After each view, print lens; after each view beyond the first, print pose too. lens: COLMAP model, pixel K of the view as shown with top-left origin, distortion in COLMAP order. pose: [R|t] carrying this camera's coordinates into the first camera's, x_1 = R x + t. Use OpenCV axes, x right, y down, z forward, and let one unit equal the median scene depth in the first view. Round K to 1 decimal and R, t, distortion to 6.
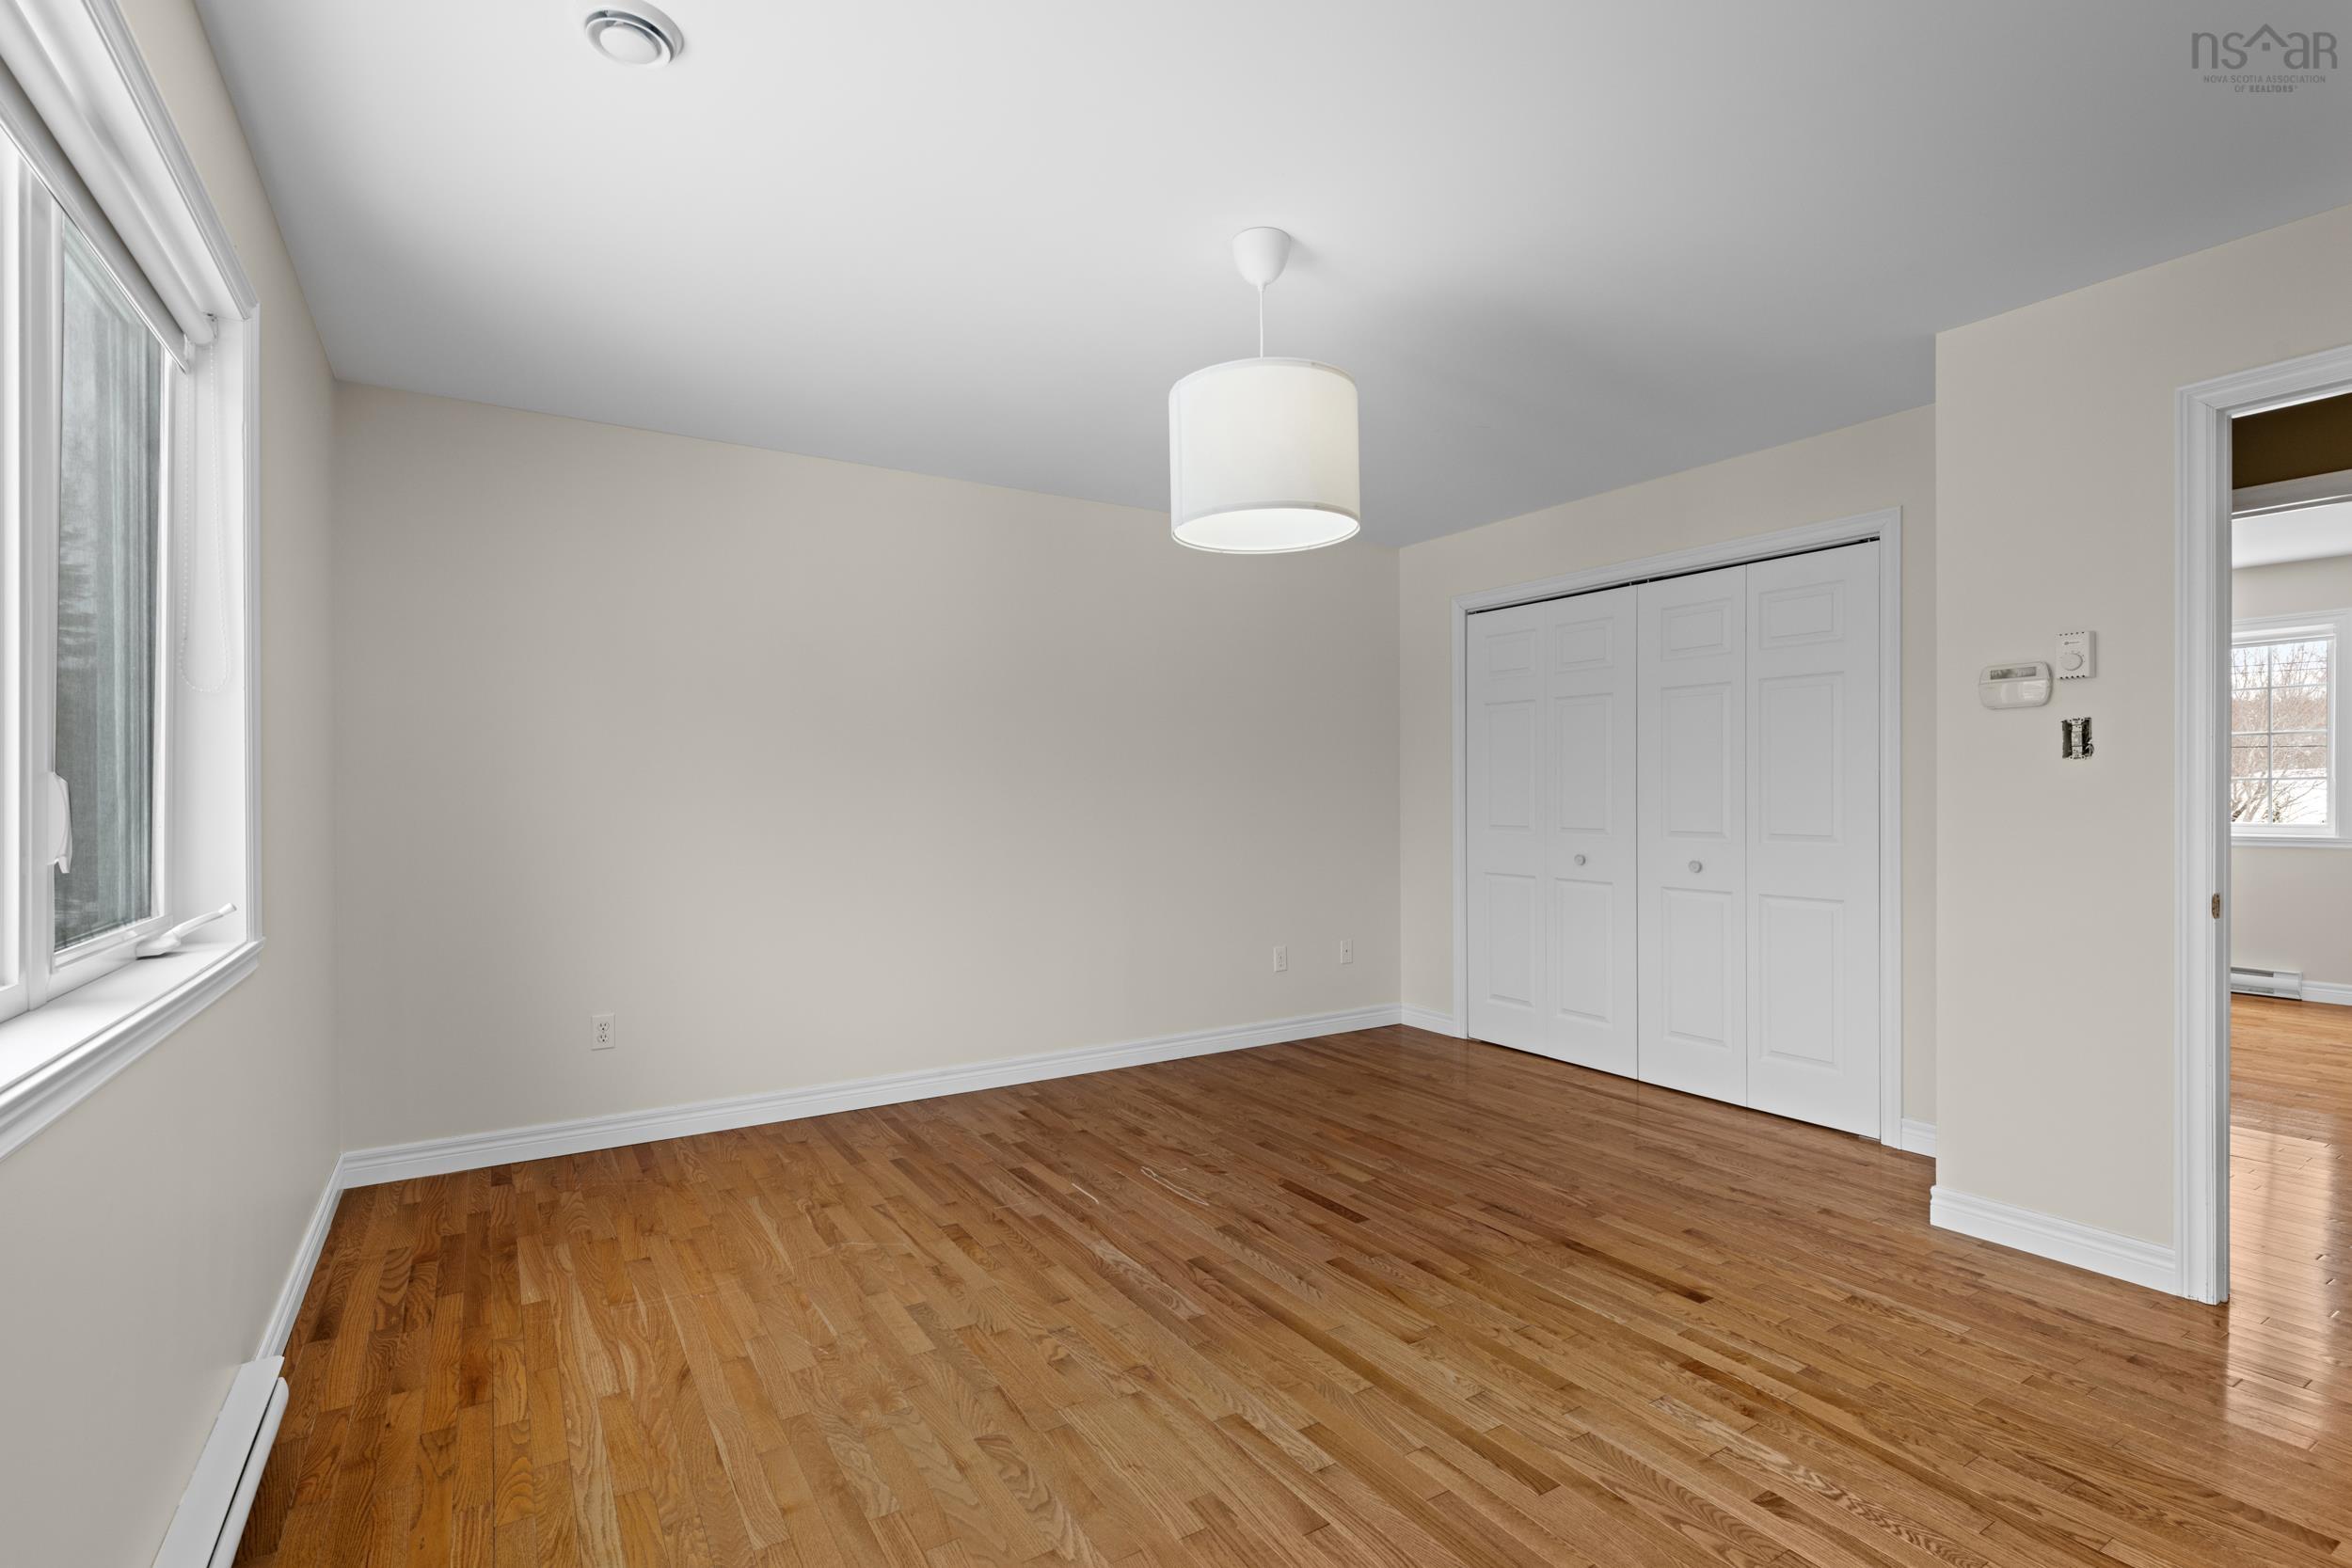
lens RADIAL K [[1079.4, 0, 1186.7], [0, 1079.4, 790.9], [0, 0, 1]] dist [0.000868, 0.000100]
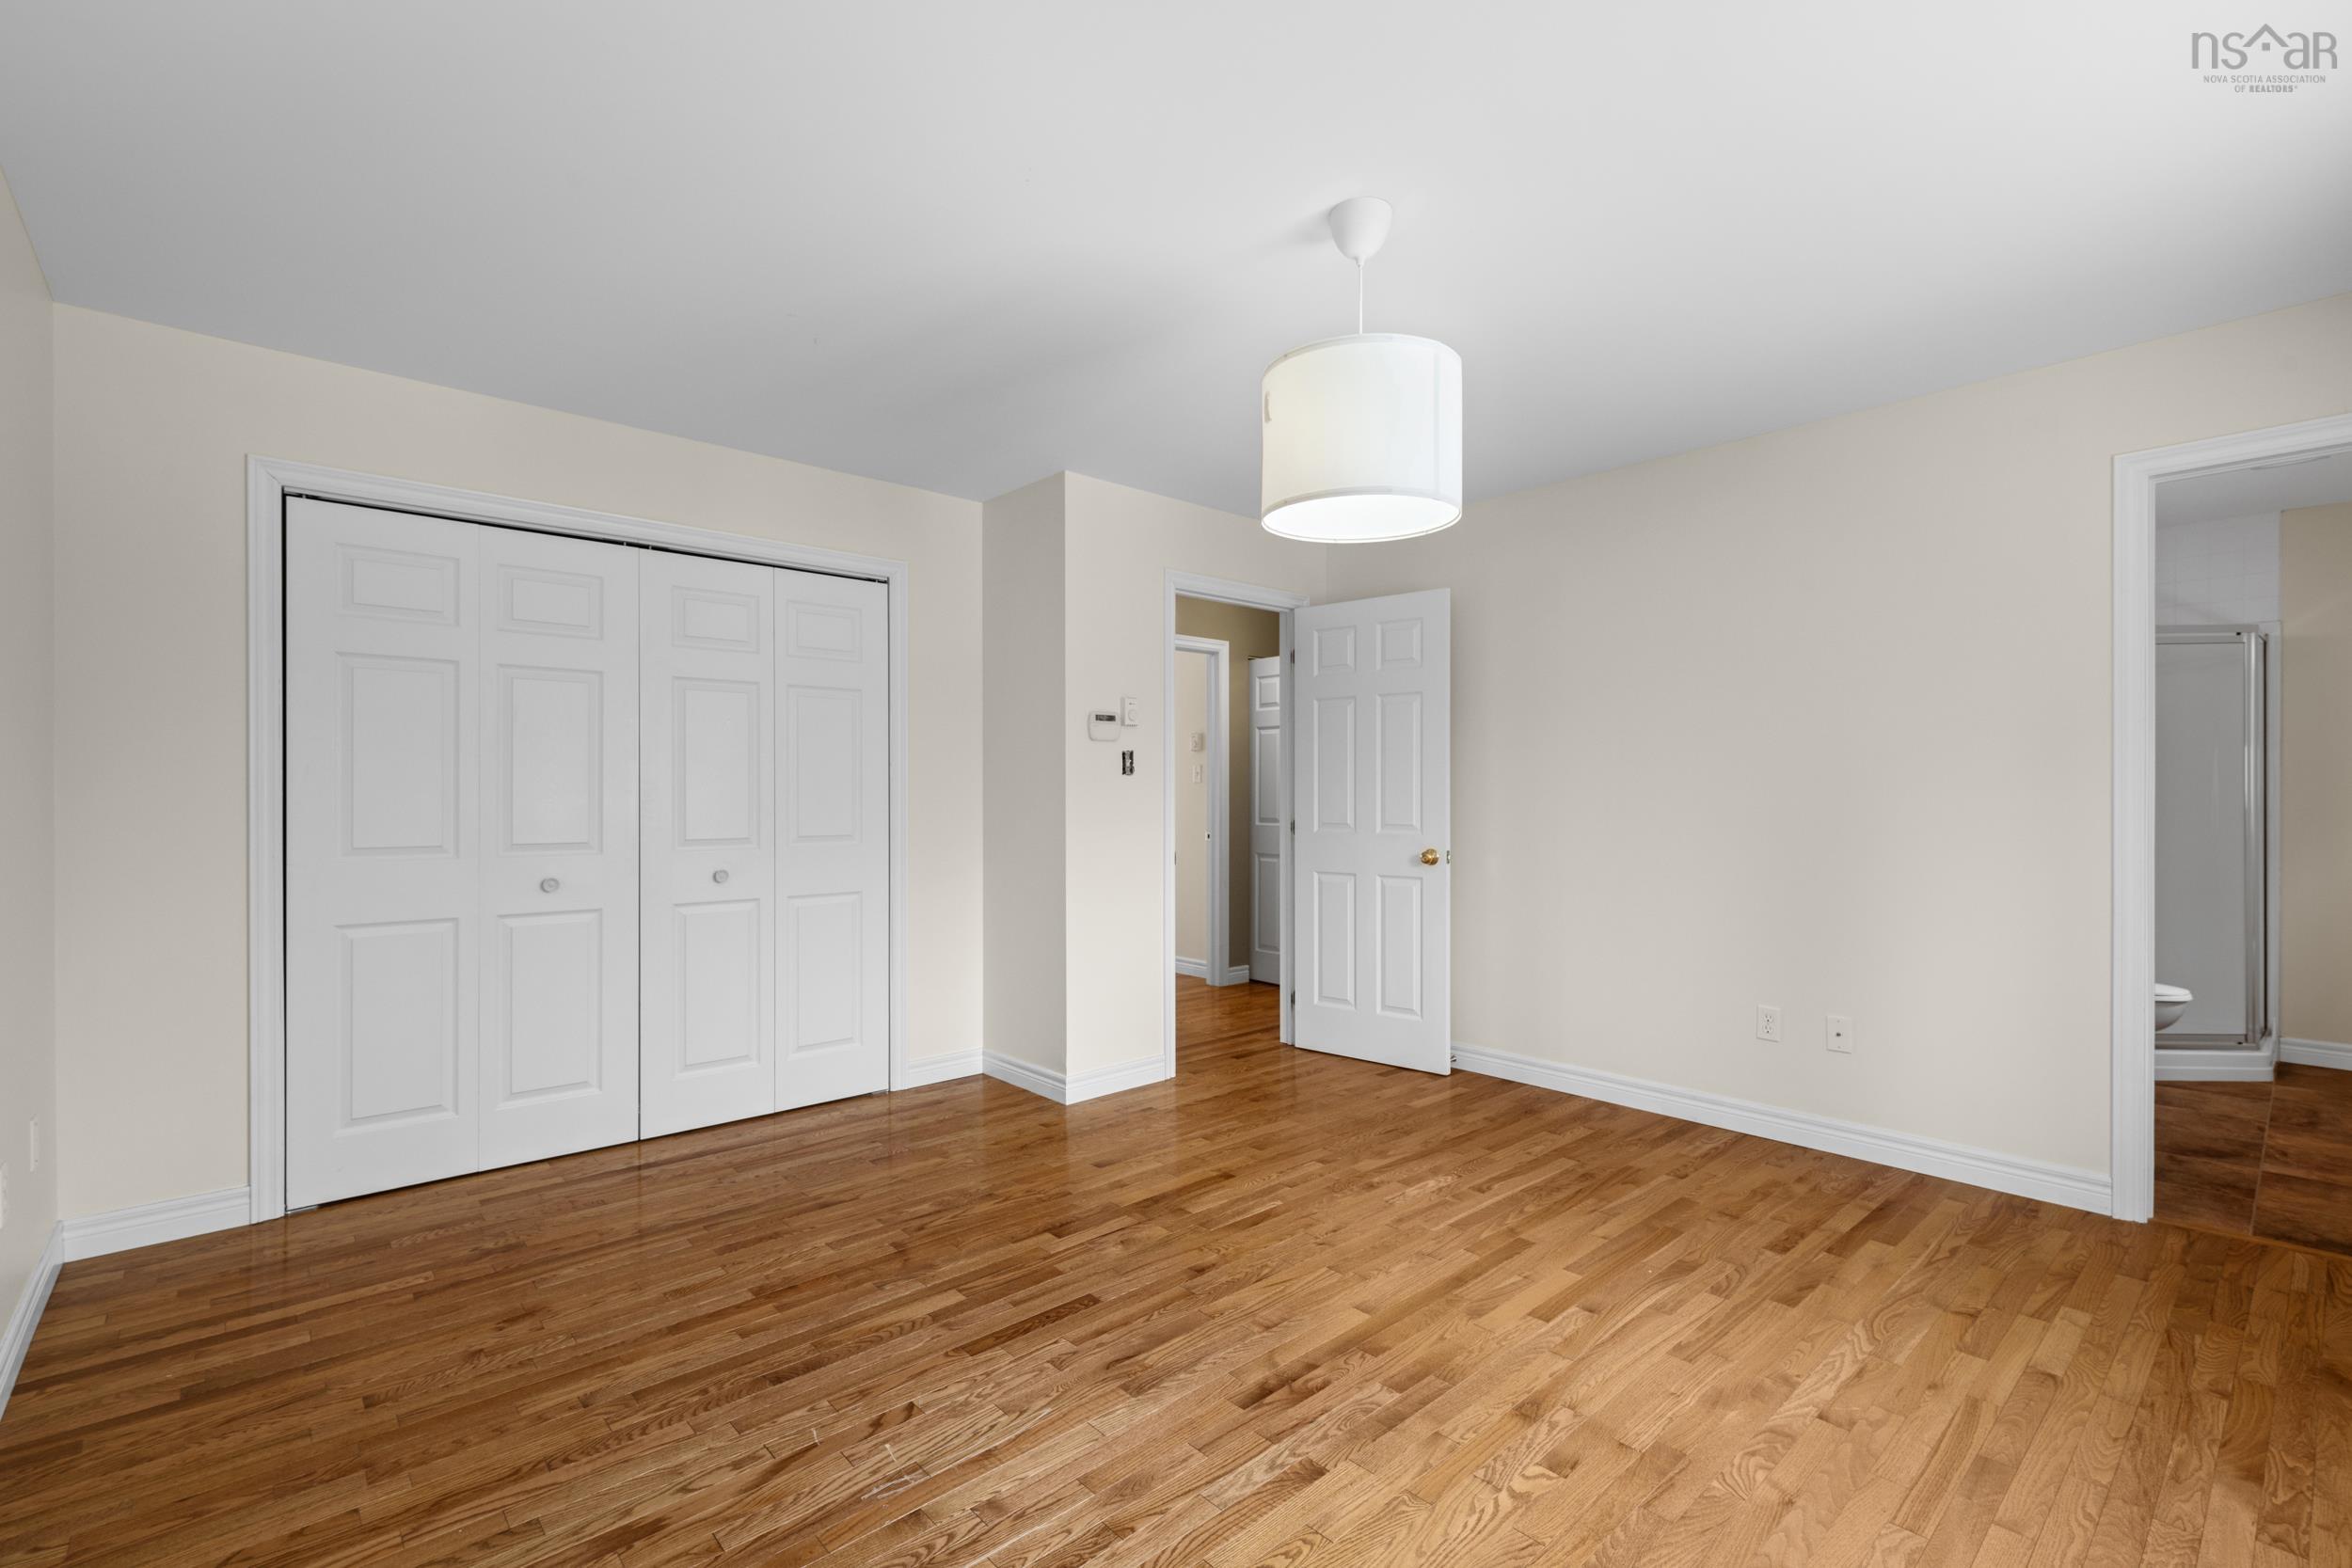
lens RADIAL K [[1029.0, 0, 1178.0], [0, 1029.0, 785.5], [0, 0, 1]] dist [-0.000582, 0.000165]
pose [[-0.154471, 0.013271, 0.987908, -0.588347], [0.000230, 0.999910, -0.013396, 0.005339], [-0.987997, -0.001843, -0.154461, 0.957366]]
